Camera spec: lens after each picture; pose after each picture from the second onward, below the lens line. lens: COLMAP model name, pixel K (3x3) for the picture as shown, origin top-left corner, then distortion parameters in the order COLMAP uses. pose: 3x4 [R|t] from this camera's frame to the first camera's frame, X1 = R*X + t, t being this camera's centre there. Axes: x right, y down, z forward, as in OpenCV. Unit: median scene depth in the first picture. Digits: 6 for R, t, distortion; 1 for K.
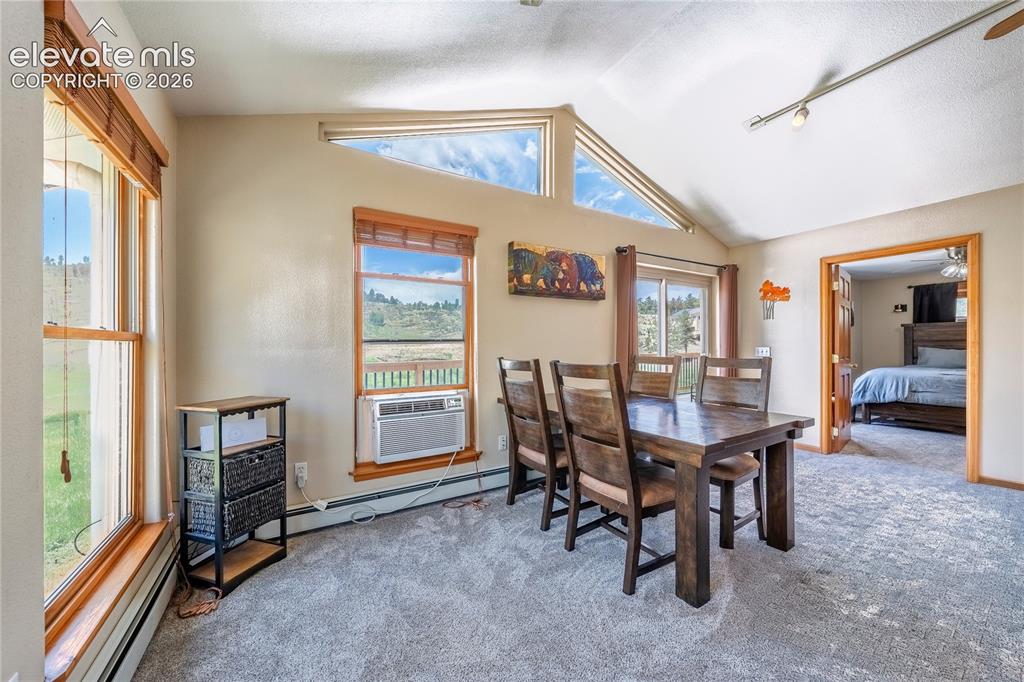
lens RADIAL K [[365.0, 0, 493.1], [0, 365.0, 338.6], [0, 0, 1]] dist [-0.000334, -0.000018]
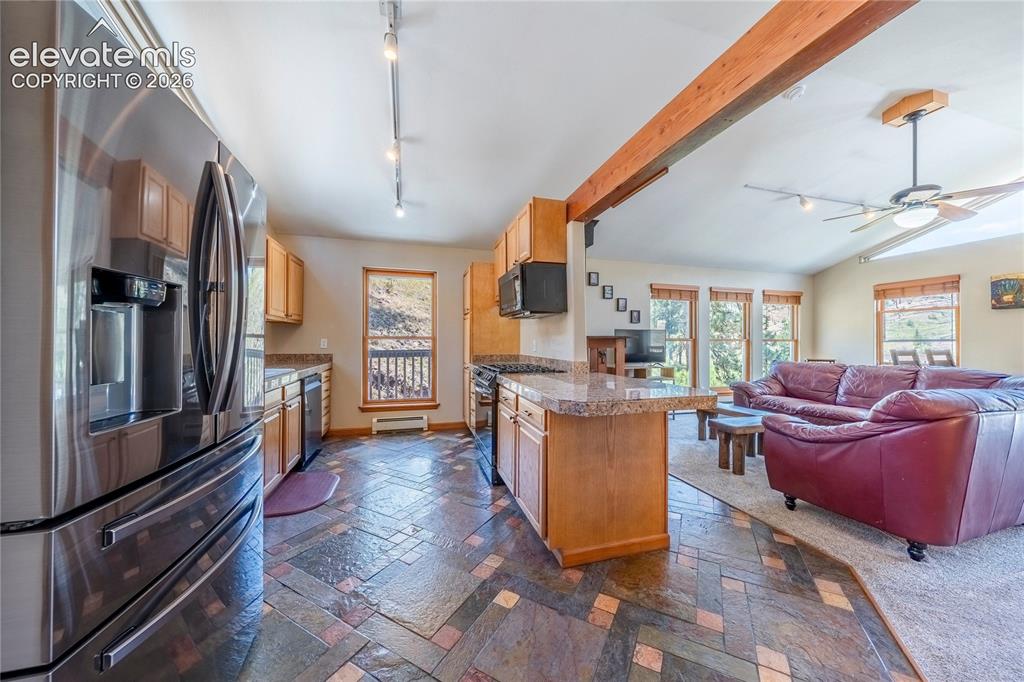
lens RADIAL K [[352.2, 0, 512.0], [0, 352.2, 341.0], [0, 0, 1]] dist [-0.000448, -0.000030]
pose [[-0.219551, -0.002789, -0.975597, 1.844397], [0.018404, 0.999806, -0.007000, -0.014689], [0.975427, -0.019492, -0.219457, -0.644973]]
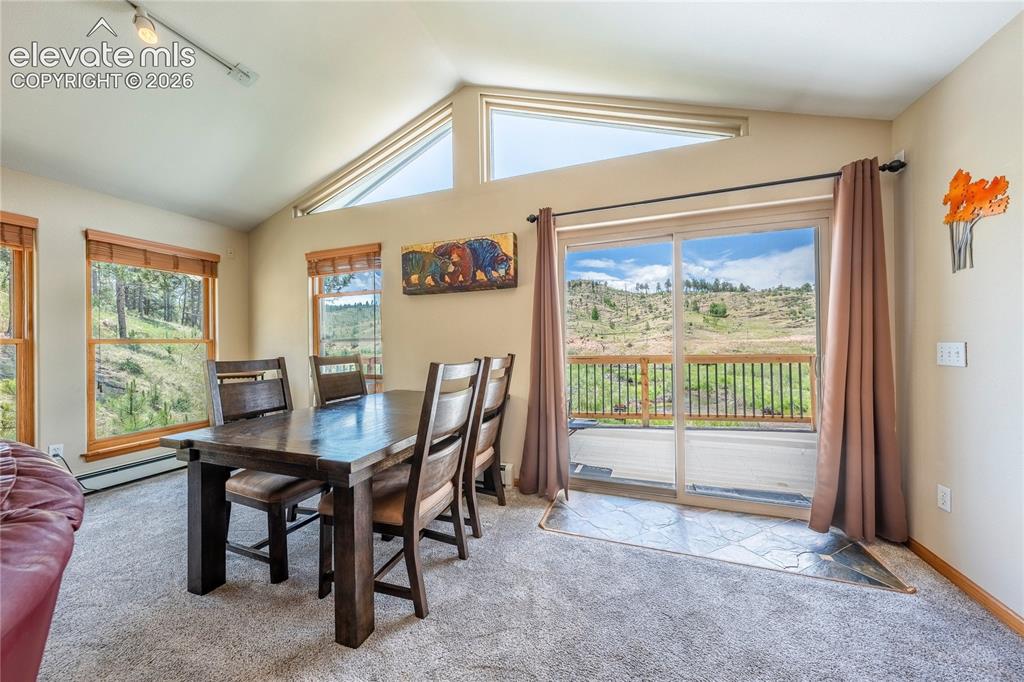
lens RADIAL K [[352.2, 0, 512.0], [0, 352.2, 341.0], [0, 0, 1]] dist [-0.000448, -0.000030]
pose [[0.652838, -0.009280, -0.757441, 0.977599], [0.026992, 0.999575, 0.011018, 0.009885], [0.757017, -0.027638, 0.652811, 0.512098]]
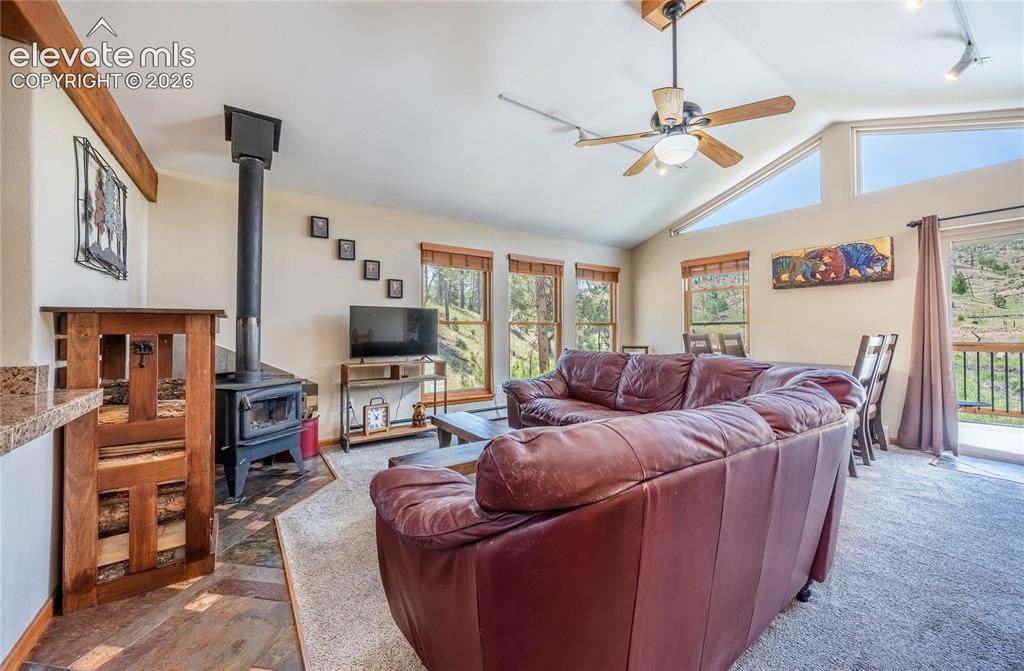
lens RADIAL K [[396.1, 0, 520.4], [0, 396.1, 322.7], [0, 0, 1]] dist [-0.000717, -0.000103]
pose [[0.107320, -0.015298, -0.994107, 1.393686], [0.022559, 0.999662, -0.012948, 0.005573], [0.993969, -0.021036, 0.107629, -0.160564]]
